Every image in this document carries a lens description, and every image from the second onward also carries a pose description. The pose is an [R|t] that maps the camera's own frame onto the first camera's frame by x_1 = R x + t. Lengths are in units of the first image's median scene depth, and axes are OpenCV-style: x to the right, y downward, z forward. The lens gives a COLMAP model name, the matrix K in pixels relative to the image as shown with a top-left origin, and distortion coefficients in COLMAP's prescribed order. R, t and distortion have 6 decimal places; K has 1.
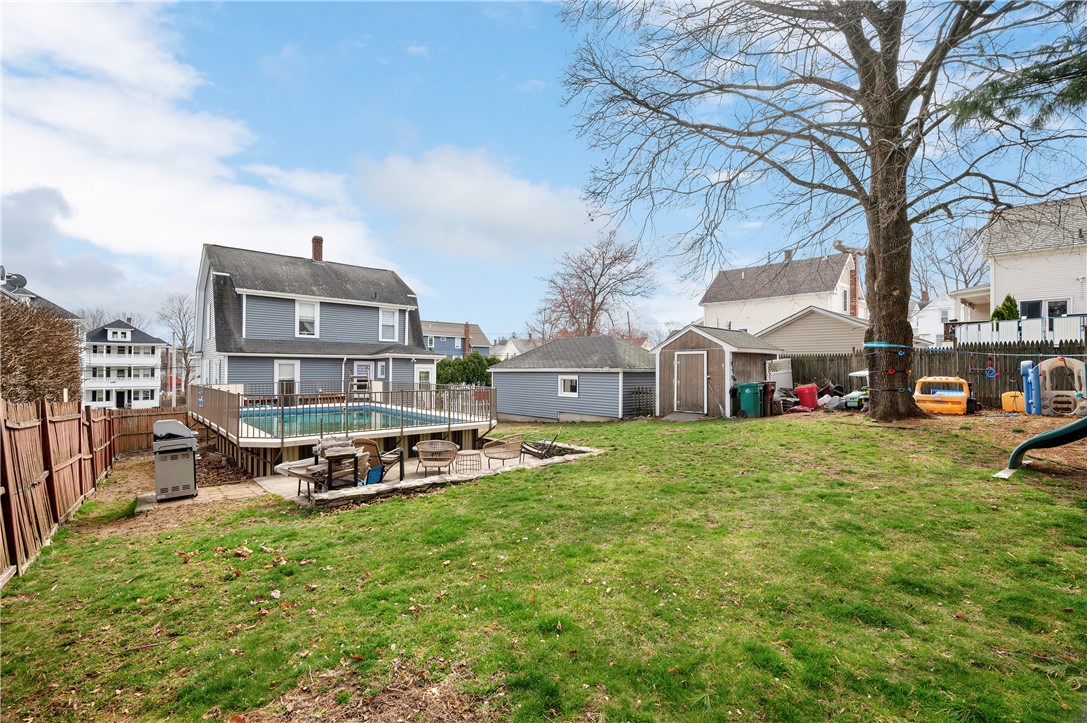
lens RADIAL K [[502.3, 0, 544.2], [0, 502.3, 364.5], [0, 0, 1]] dist [0.006133, 0.000203]
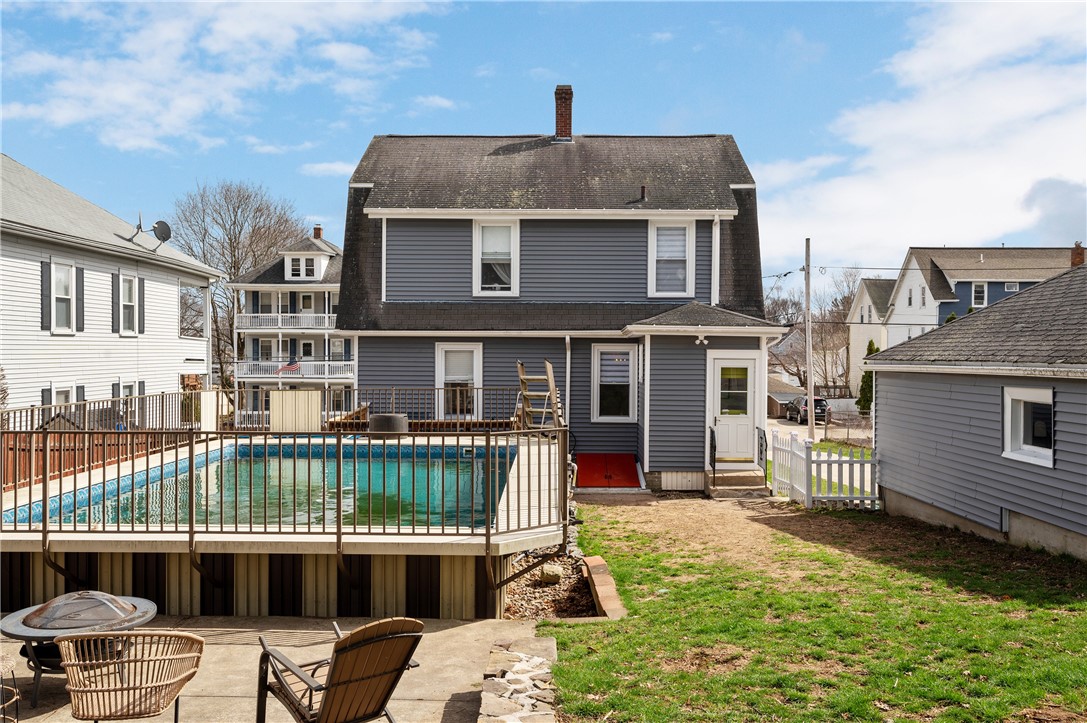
lens RADIAL K [[980.1, 0, 542.7], [0, 980.1, 357.9], [0, 0, 1]] dist [0.006100, -0.000430]
pose [[0.713959, 0.003281, -0.700180, 0.221828], [0.003736, 0.999957, 0.008495, -0.001948], [0.700177, -0.008681, 0.713916, 0.351409]]
